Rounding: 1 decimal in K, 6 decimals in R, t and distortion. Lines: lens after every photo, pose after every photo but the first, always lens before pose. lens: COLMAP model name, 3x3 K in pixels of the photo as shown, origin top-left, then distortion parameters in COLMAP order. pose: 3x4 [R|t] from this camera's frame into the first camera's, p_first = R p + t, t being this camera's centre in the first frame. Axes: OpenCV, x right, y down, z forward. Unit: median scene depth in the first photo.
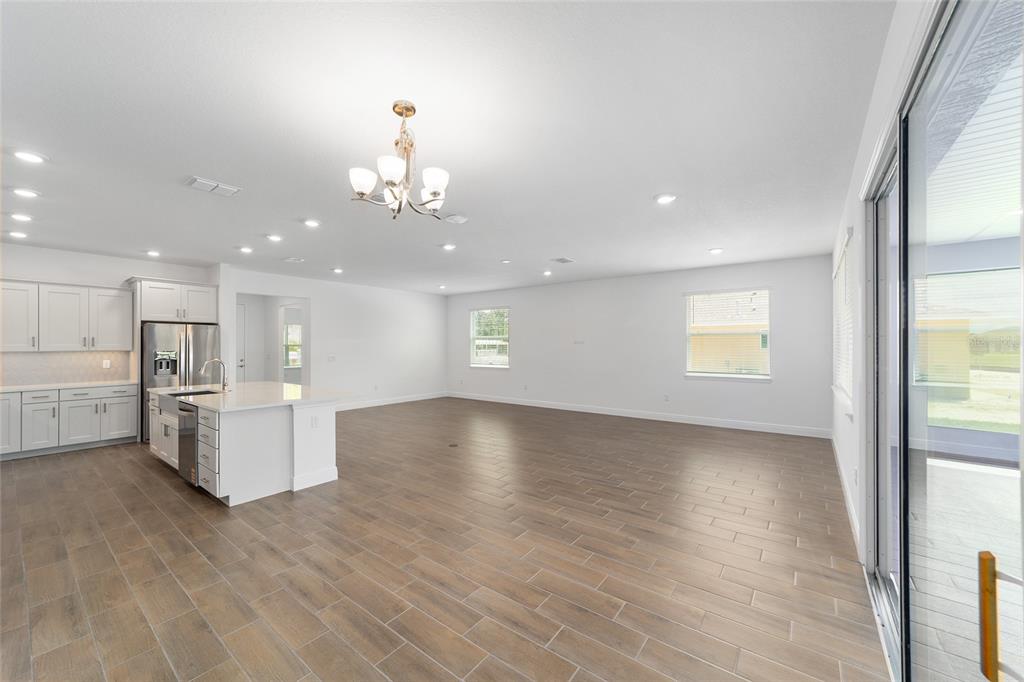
lens RADIAL K [[393.7, 0, 508.0], [0, 393.7, 342.2], [0, 0, 1]] dist [-0.001633, 0.000925]
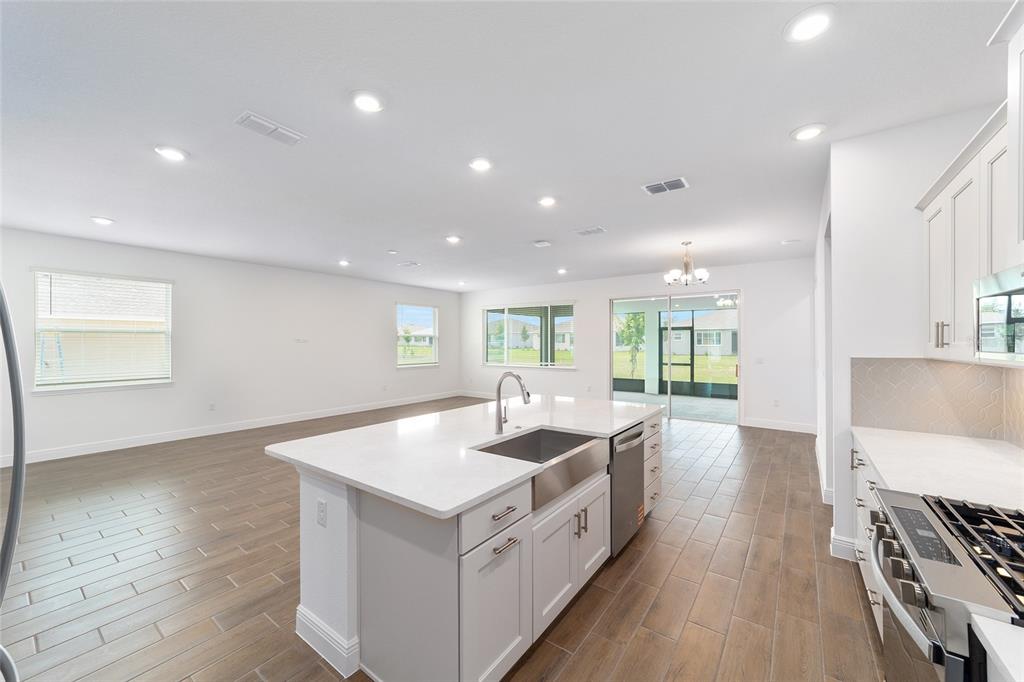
lens RADIAL K [[393.7, 0, 512.4], [0, 393.7, 343.1], [0, 0, 1]] dist [-0.001633, 0.000925]
pose [[-0.029068, -0.000132, 0.999577, -0.891187], [-0.001650, 0.999999, 0.000084, 0.005204], [-0.999576, -0.001647, -0.029068, 0.726660]]
